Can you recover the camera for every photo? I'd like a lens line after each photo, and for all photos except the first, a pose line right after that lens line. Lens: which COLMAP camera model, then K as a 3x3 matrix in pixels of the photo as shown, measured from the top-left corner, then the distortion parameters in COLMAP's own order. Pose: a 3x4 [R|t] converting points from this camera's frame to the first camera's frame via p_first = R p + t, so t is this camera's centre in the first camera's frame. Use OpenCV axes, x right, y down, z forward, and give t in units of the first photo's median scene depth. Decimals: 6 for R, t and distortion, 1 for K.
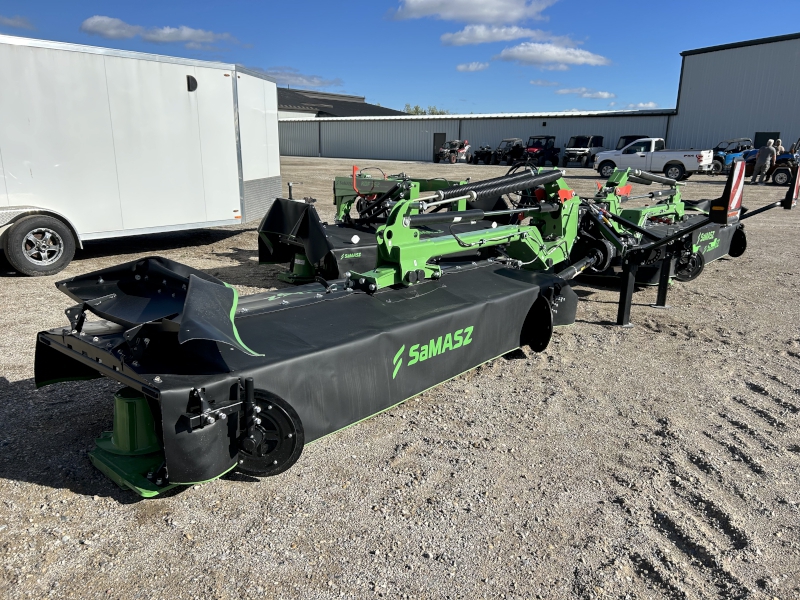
lens RADIAL K [[604.1, 0, 400.0], [0, 604.1, 300.0], [0, 0, 1]] dist [0.088110, -0.125964]
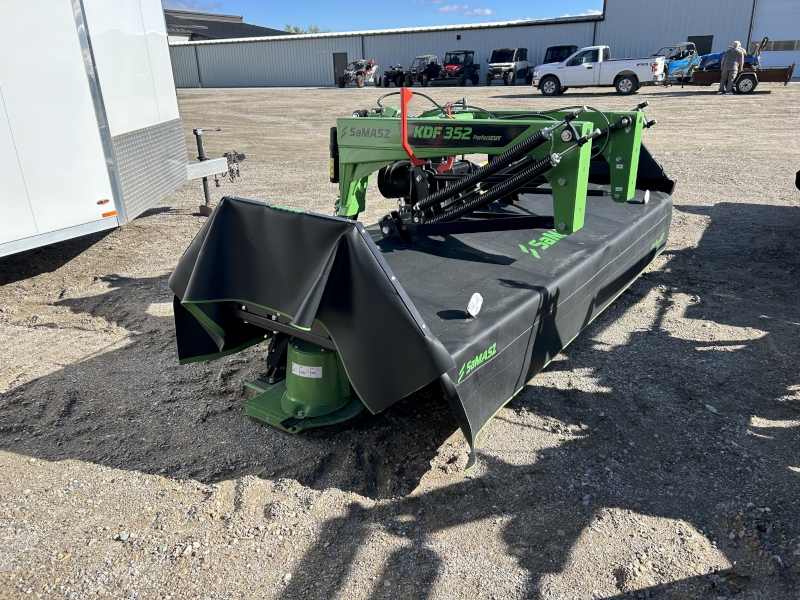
lens RADIAL K [[602.1, 0, 400.0], [0, 602.1, 300.0], [0, 0, 1]] dist [0.035132, -0.034547]
pose [[0.982268, -0.105287, 0.155127, -0.030256], [0.086809, 0.988796, 0.121432, -0.026565], [-0.166174, -0.105813, 0.980403, 0.120169]]
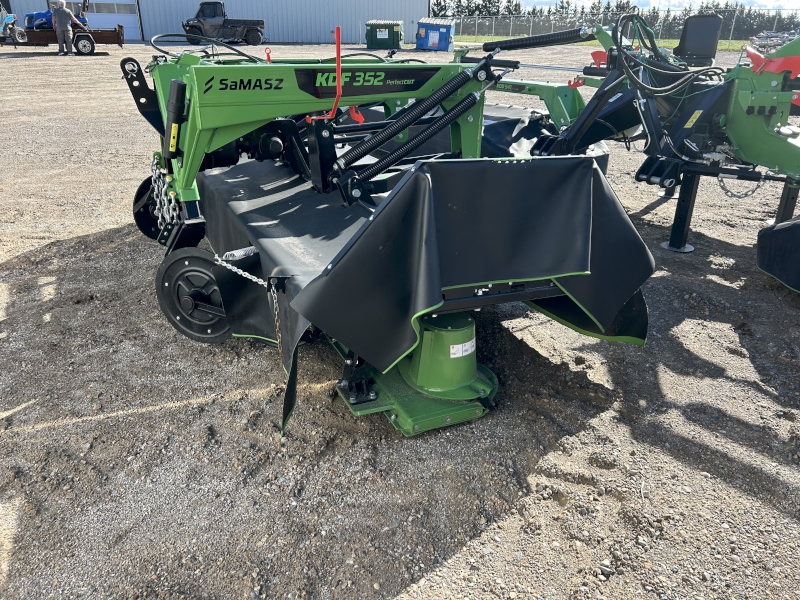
lens RADIAL K [[602.1, 0, 400.0], [0, 602.1, 300.0], [0, 0, 1]] dist [0.035132, -0.034547]
pose [[0.340764, -0.394720, 0.853274, -0.082319], [0.219868, 0.915885, 0.335877, -0.037383], [-0.914078, 0.073152, 0.398887, 0.168757]]
